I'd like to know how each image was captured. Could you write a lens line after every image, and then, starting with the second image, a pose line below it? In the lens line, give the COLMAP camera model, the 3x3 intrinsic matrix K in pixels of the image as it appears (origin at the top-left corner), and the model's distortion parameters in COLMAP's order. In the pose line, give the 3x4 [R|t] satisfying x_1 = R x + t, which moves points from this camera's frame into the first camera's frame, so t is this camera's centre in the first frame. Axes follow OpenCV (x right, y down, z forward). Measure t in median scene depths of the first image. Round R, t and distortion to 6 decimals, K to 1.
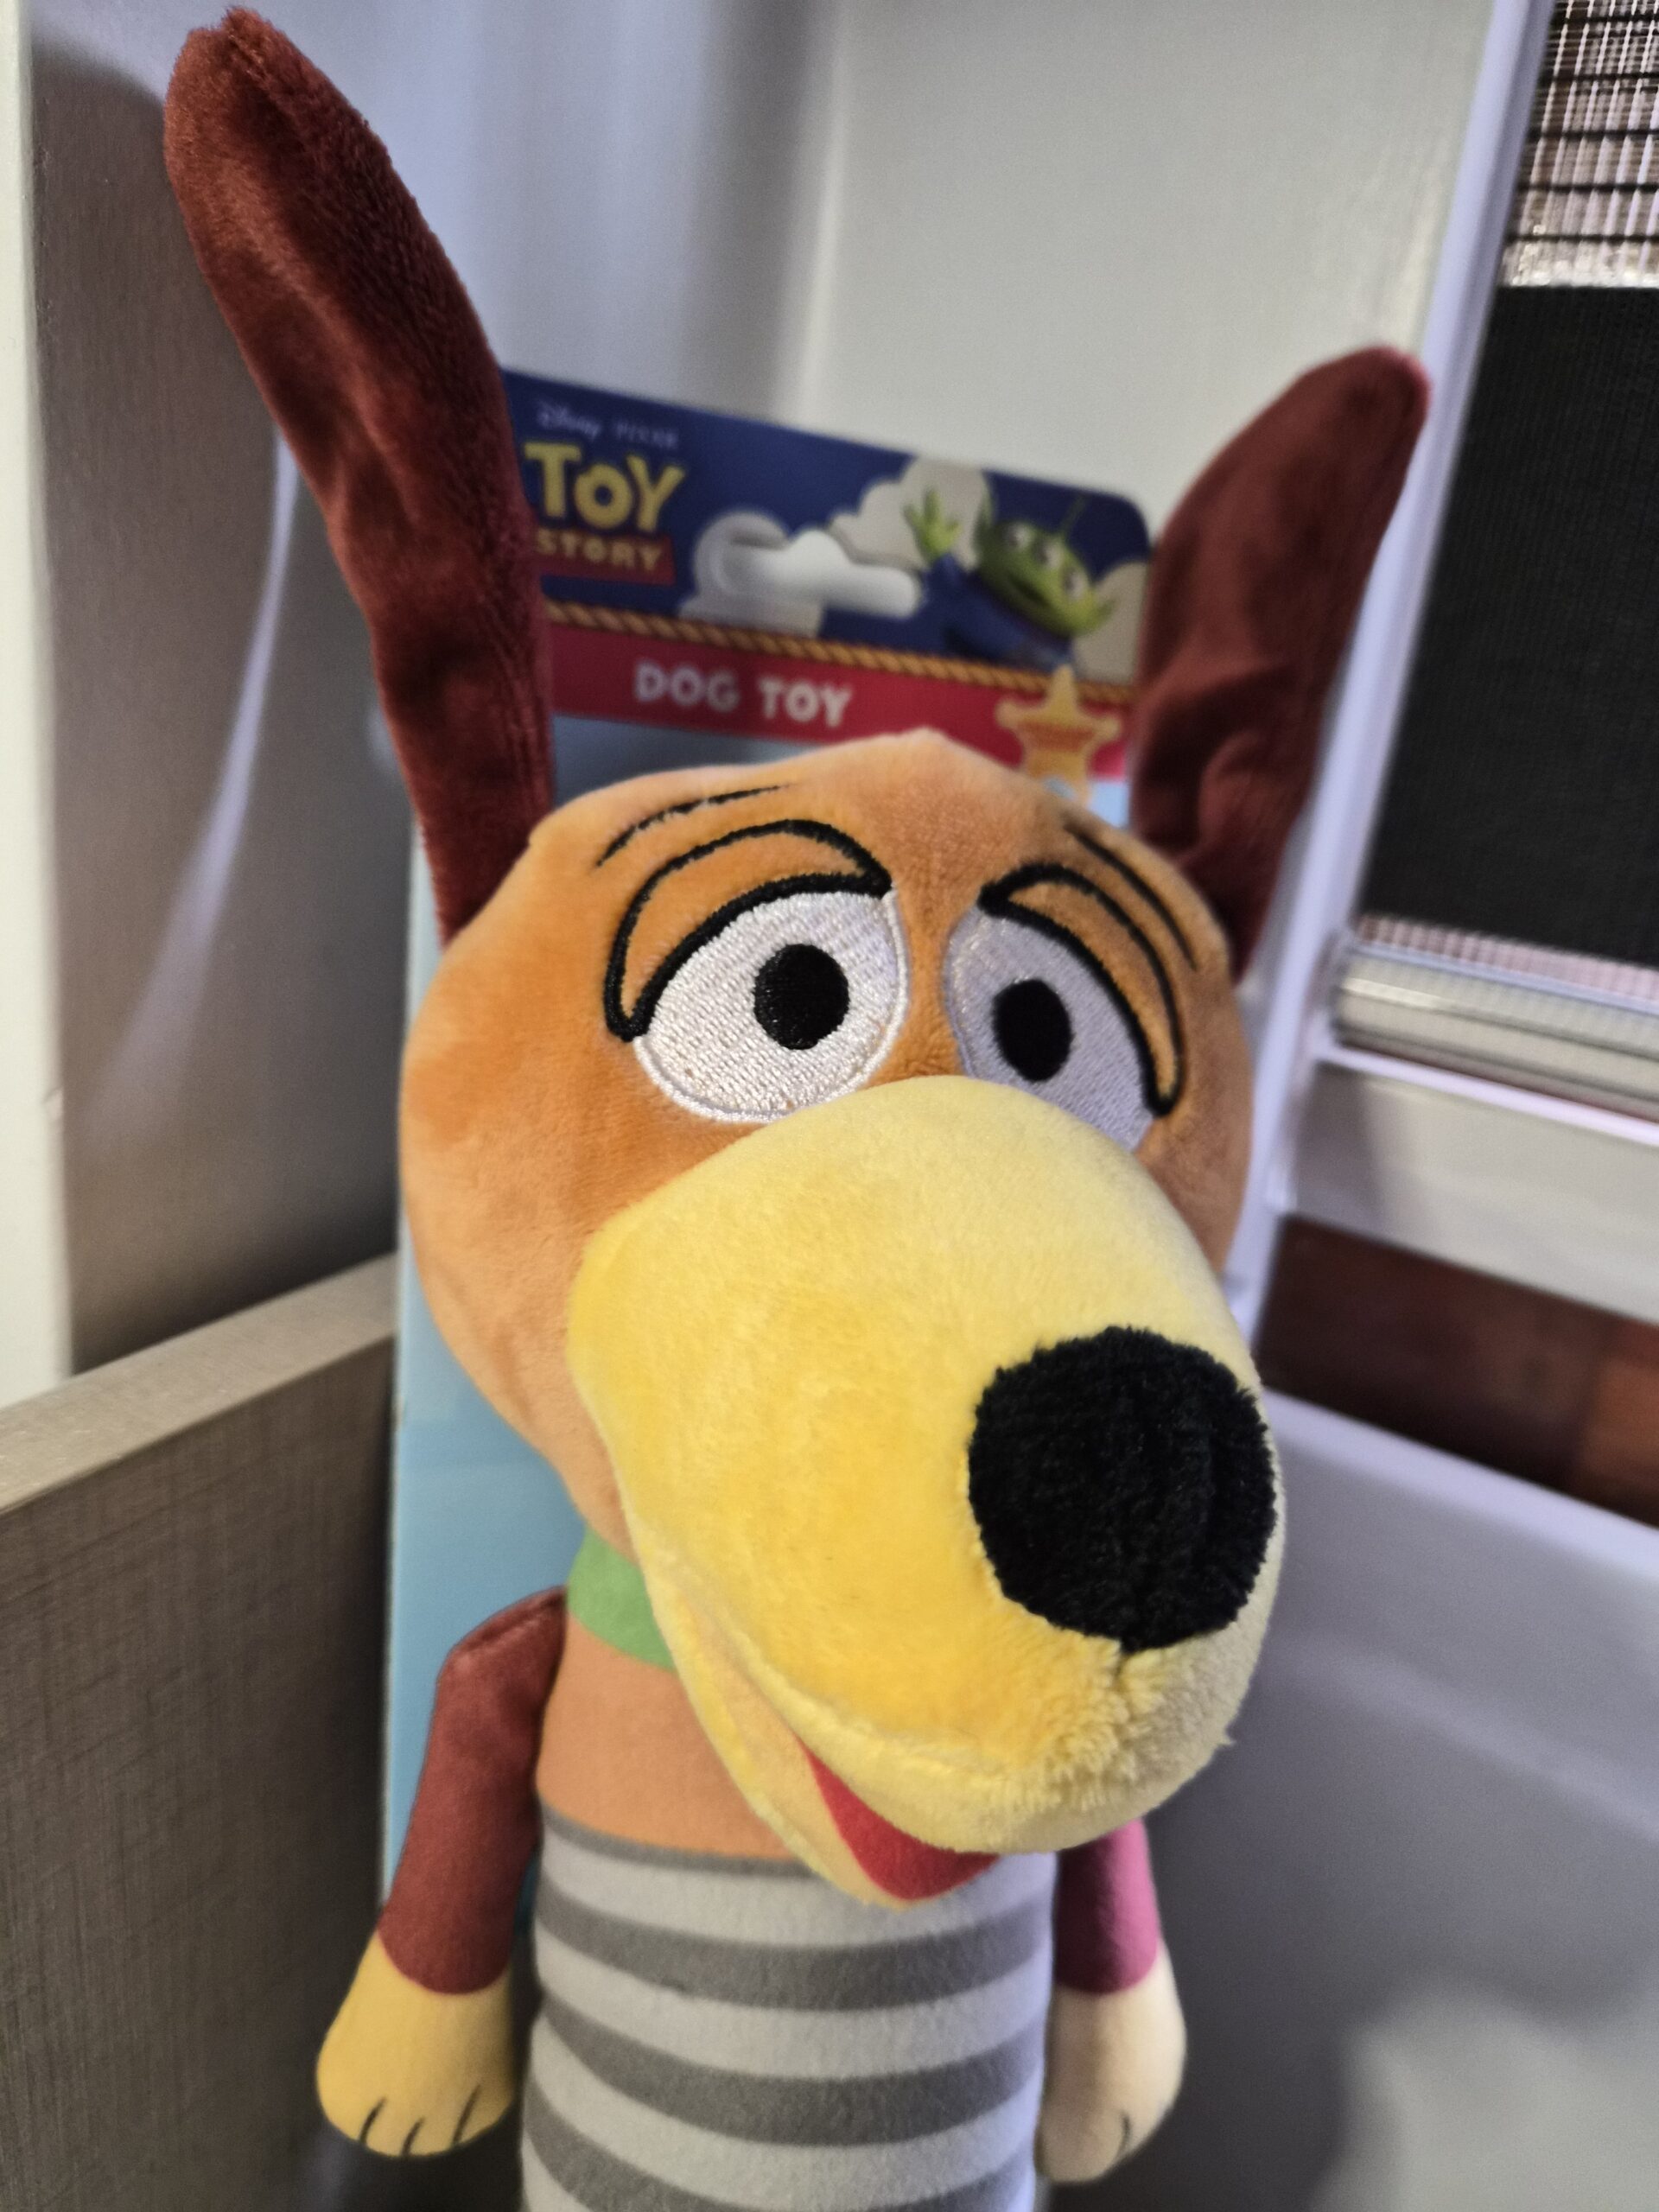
lens RADIAL K [[1654.5, 0, 829.5], [0, 1654.5, 1106.0], [0, 0, 1]] dist [0.052596, -0.109964]
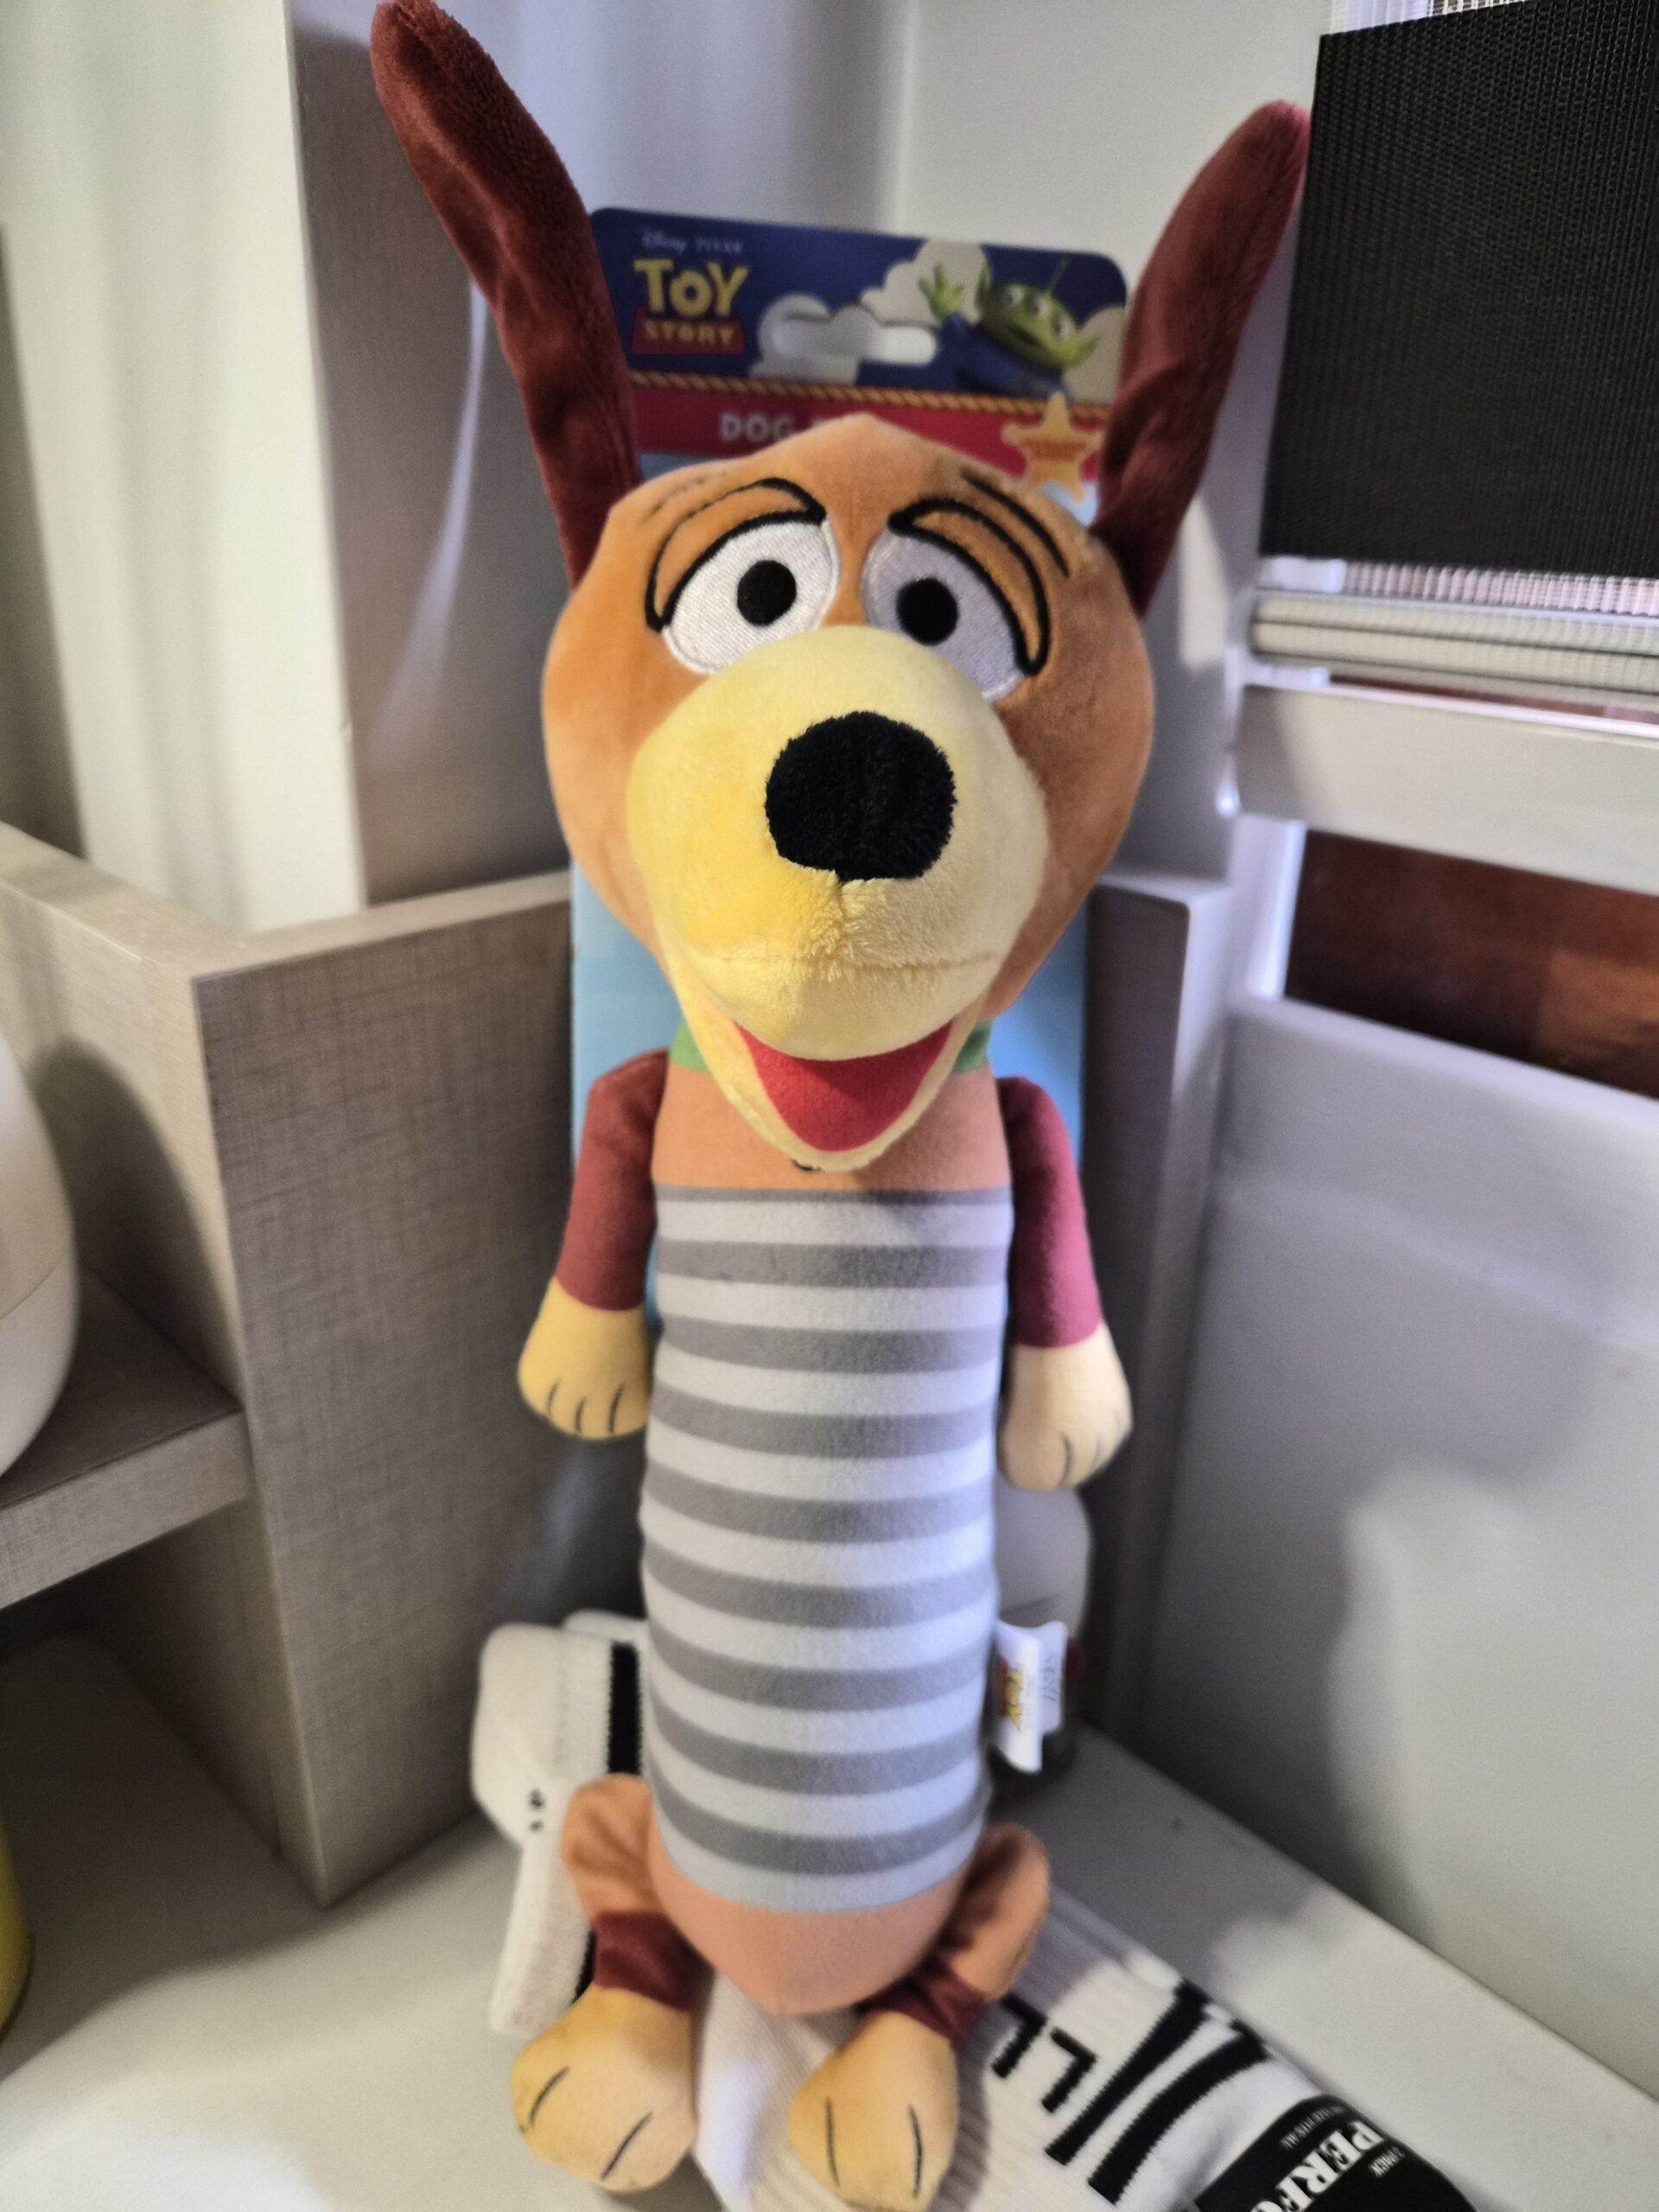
lens RADIAL K [[1694.8, 0, 829.5], [0, 1694.8, 1106.0], [0, 0, 1]] dist [0.052868, -0.067423]
pose [[0.969614, -0.004791, -0.244593, 0.360064], [0.013578, 0.999321, 0.034252, 0.301731], [0.244263, -0.036533, 0.969021, -0.446259]]
